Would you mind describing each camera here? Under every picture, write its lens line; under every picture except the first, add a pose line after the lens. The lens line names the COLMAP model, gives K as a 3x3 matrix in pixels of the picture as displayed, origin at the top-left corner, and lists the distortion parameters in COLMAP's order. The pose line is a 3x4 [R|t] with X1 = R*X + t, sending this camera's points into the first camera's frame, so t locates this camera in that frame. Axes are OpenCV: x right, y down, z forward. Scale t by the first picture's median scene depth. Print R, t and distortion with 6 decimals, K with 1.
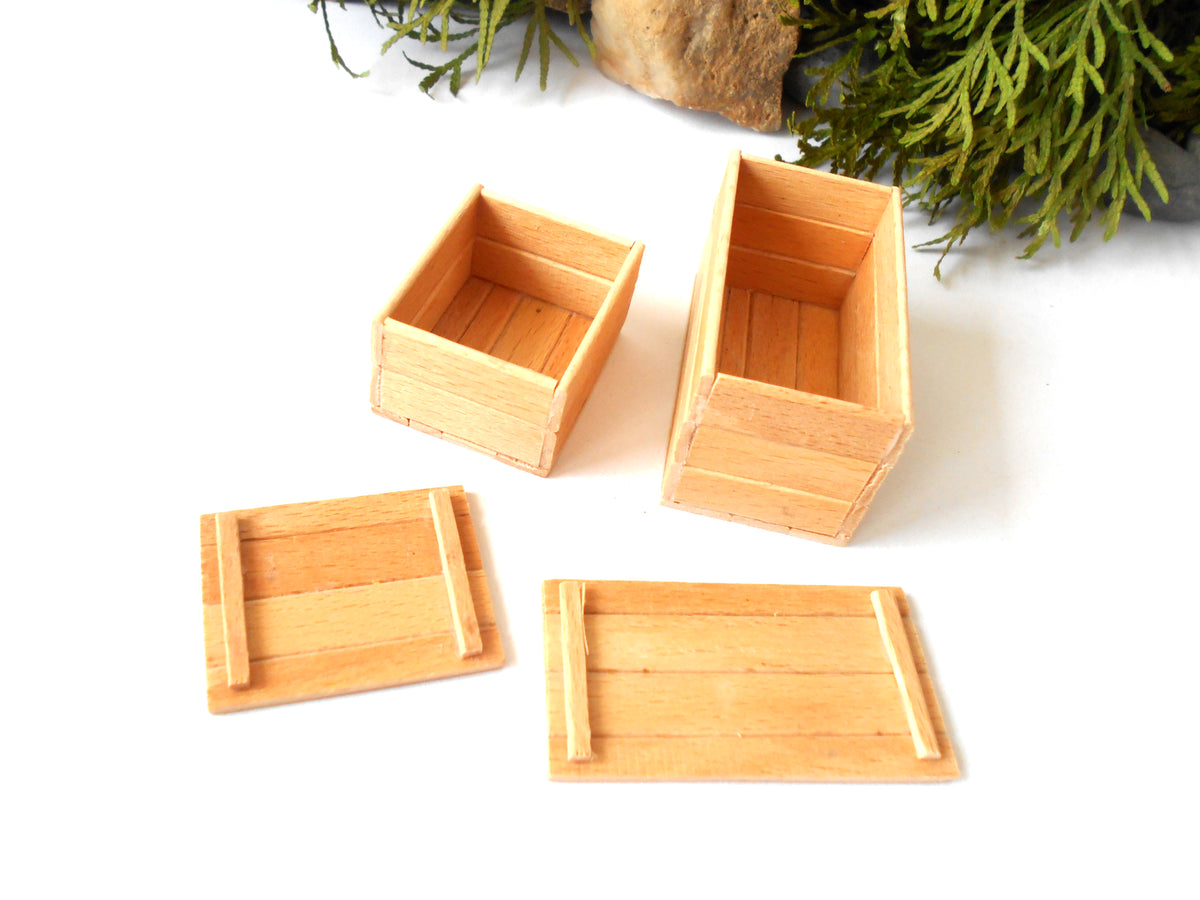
lens RADIAL K [[1039.3, 0, 595.0], [0, 1039.3, 451.2], [0, 0, 1]] dist [-0.009765, -0.004024]
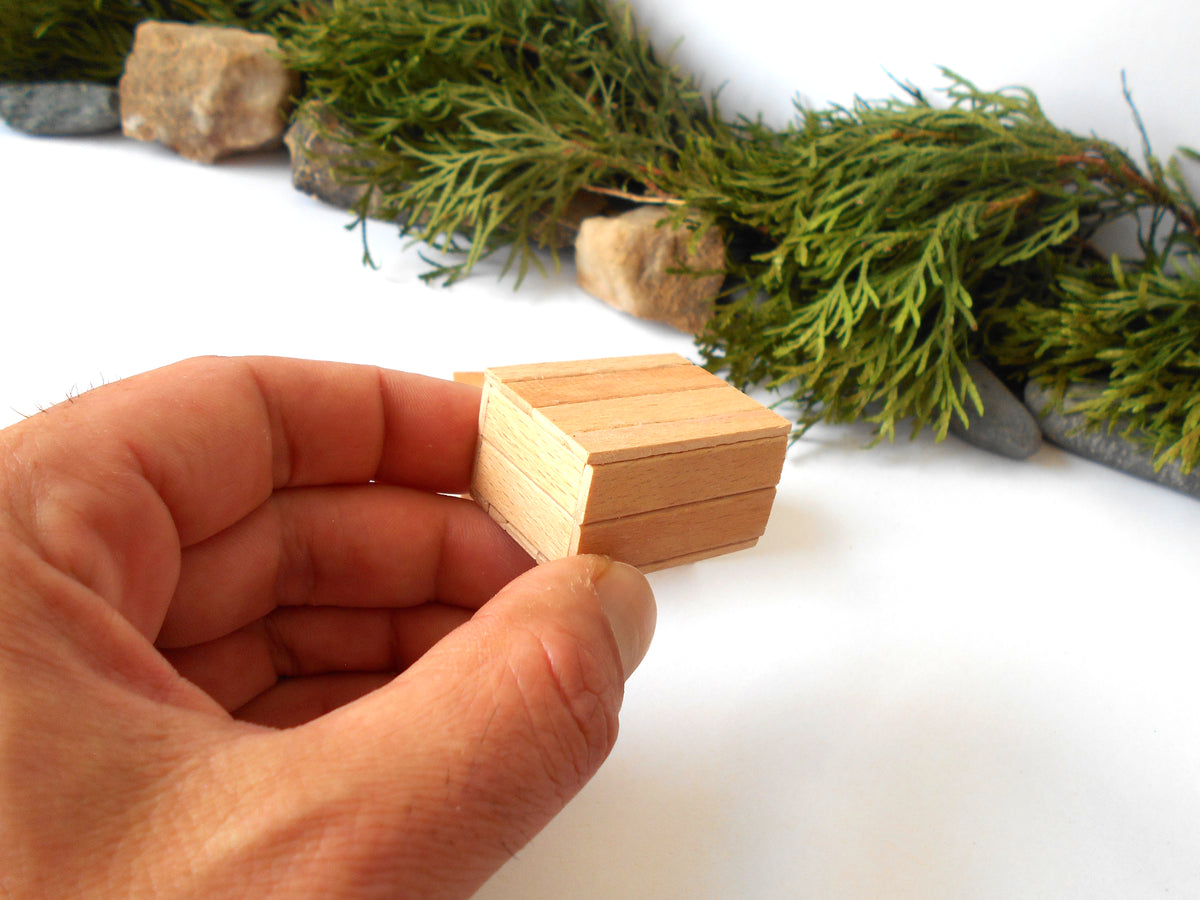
lens RADIAL K [[1068.6, 0, 603.4], [0, 1068.6, 468.7], [0, 0, 1]] dist [-0.039321, 0.006482]
pose [[0.988552, 0.099156, -0.113721, 0.244686], [-0.119759, 0.974125, -0.191673, 0.122890], [0.091773, 0.203098, 0.974848, -0.285081]]
